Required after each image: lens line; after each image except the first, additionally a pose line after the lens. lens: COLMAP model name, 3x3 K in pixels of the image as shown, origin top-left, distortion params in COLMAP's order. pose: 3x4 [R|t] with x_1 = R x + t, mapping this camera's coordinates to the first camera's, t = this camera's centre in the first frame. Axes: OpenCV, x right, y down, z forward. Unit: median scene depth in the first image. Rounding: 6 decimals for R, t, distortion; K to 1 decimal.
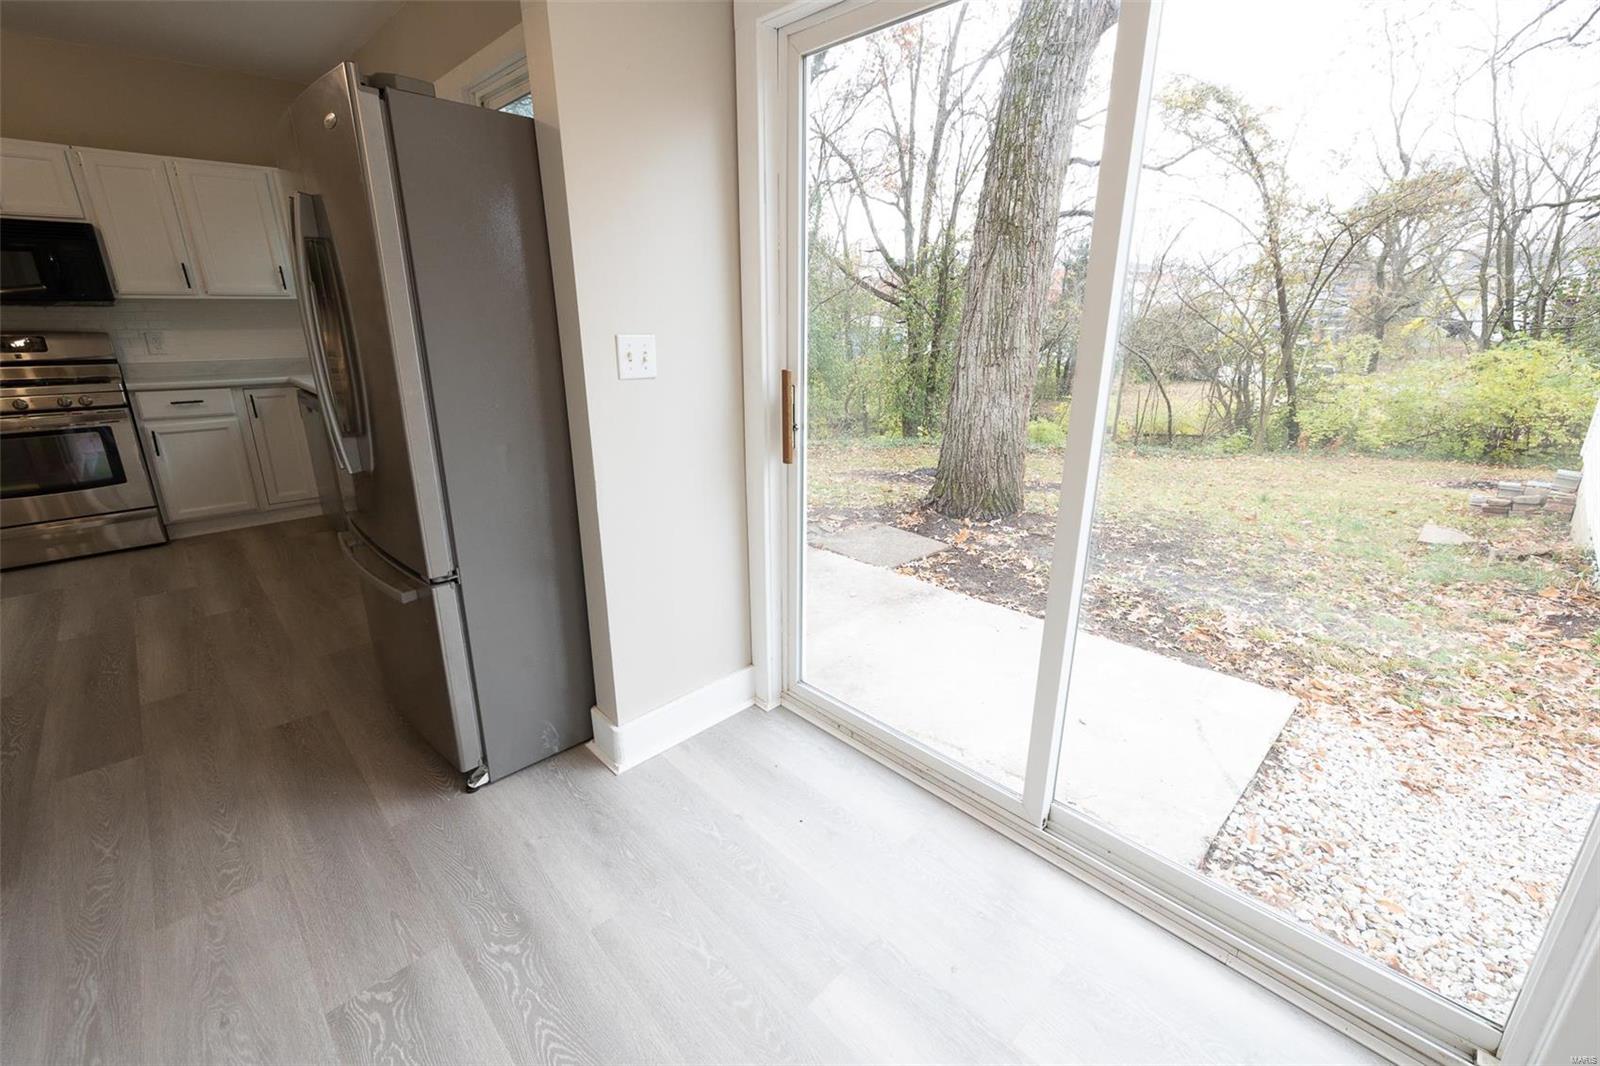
lens RADIAL K [[670.2, 0, 794.9], [0, 670.2, 524.4], [0, 0, 1]] dist [-0.001731, 0.000566]
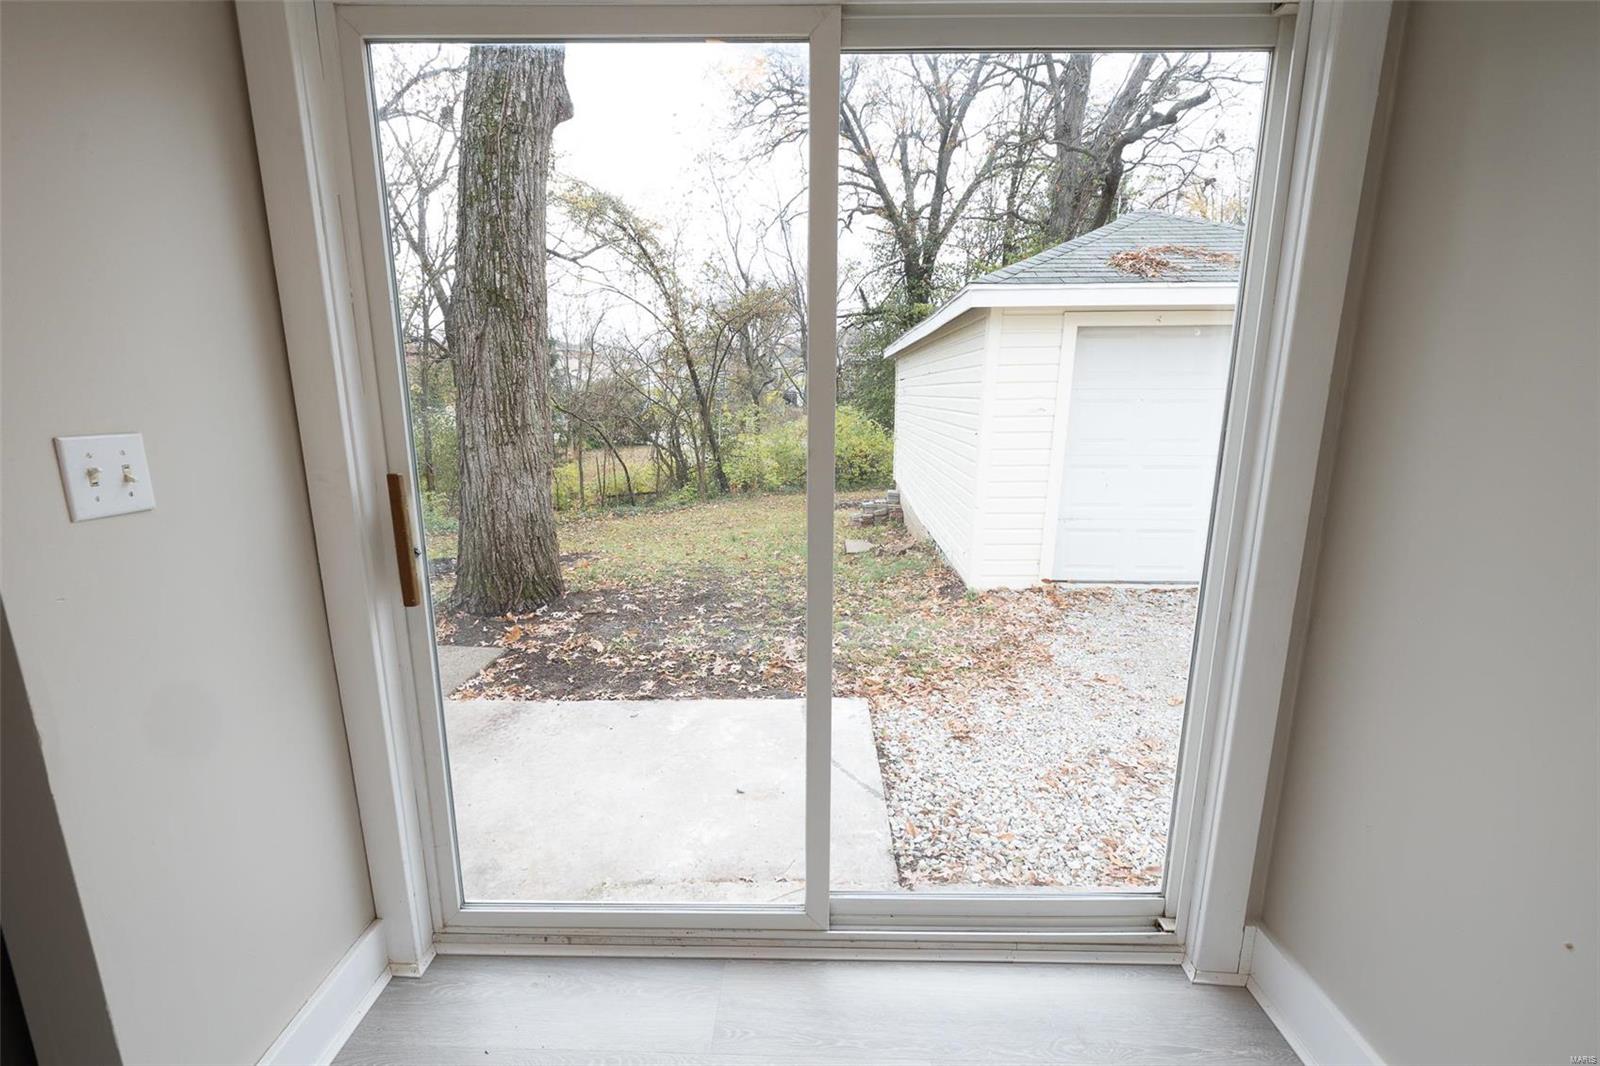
lens RADIAL K [[670.2, 0, 805.0], [0, 670.2, 526.8], [0, 0, 1]] dist [-0.001731, 0.000566]
pose [[0.707459, -0.140916, 0.692564, -0.075867], [0.209131, 0.977777, -0.014680, -0.030399], [-0.675105, 0.155222, 0.721207, 0.087526]]
